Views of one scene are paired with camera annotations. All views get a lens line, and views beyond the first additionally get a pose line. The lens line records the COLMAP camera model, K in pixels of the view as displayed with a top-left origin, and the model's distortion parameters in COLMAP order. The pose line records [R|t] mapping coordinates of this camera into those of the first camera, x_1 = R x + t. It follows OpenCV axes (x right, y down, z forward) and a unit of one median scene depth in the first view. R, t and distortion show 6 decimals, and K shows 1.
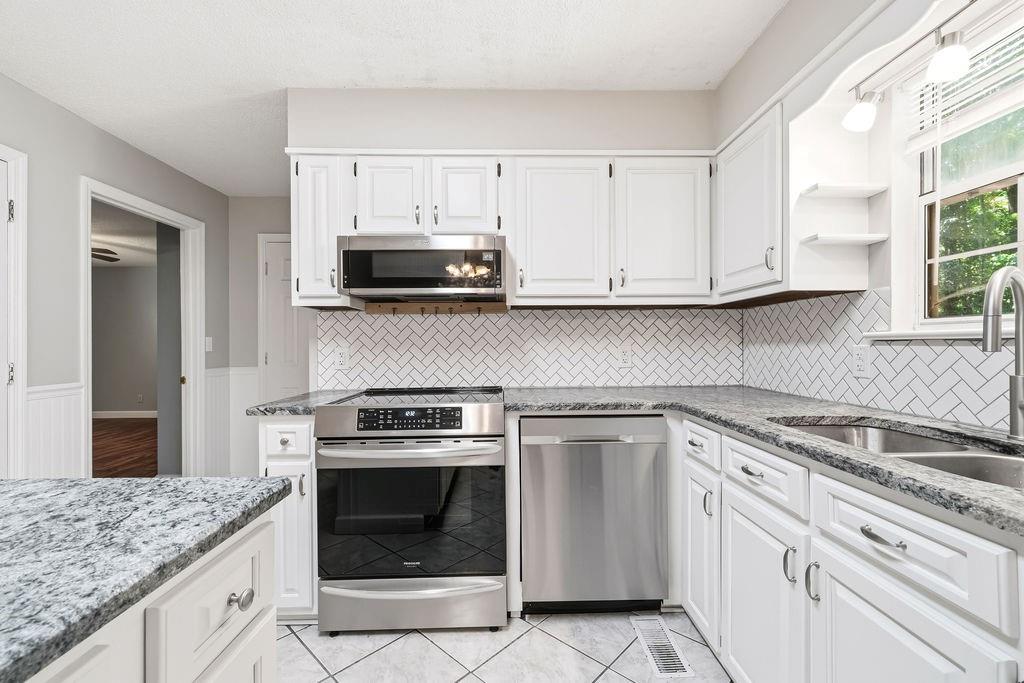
lens RADIAL K [[436.0, 0, 512.0], [0, 436.0, 341.5], [0, 0, 1]] dist [-0.000211, -0.000011]
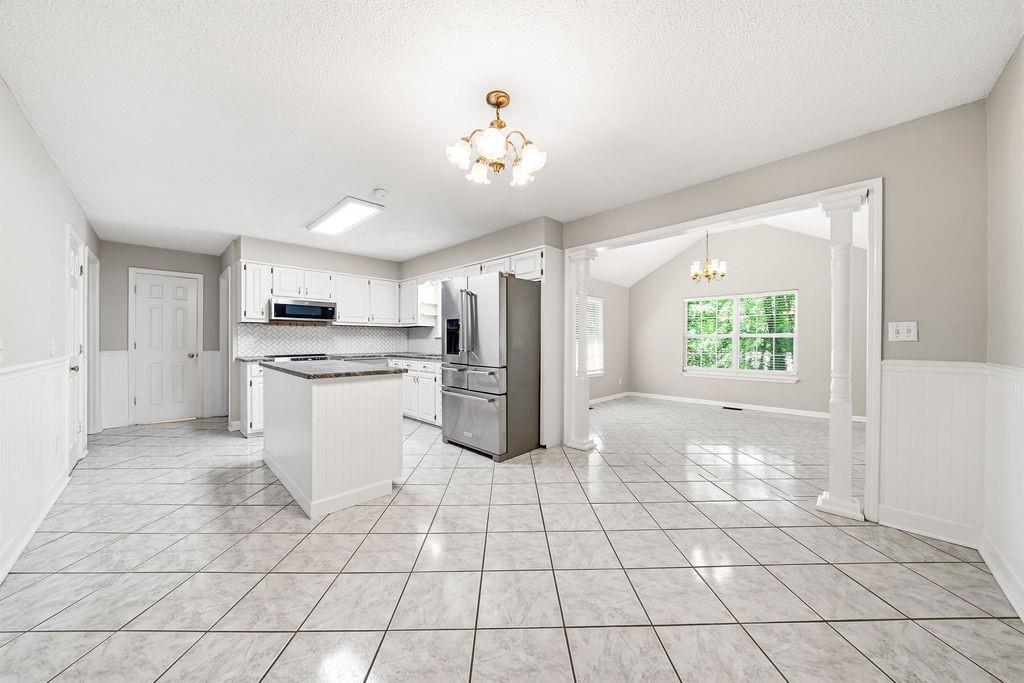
lens RADIAL K [[346.5, 0, 514.4], [0, 346.5, 342.5], [0, 0, 1]] dist [-0.005312, -0.000082]
pose [[0.715813, 0.004744, 0.698276, -0.776623], [-0.010203, 0.999941, 0.003665, 0.015283], [-0.698218, -0.009748, 0.715819, -1.542736]]
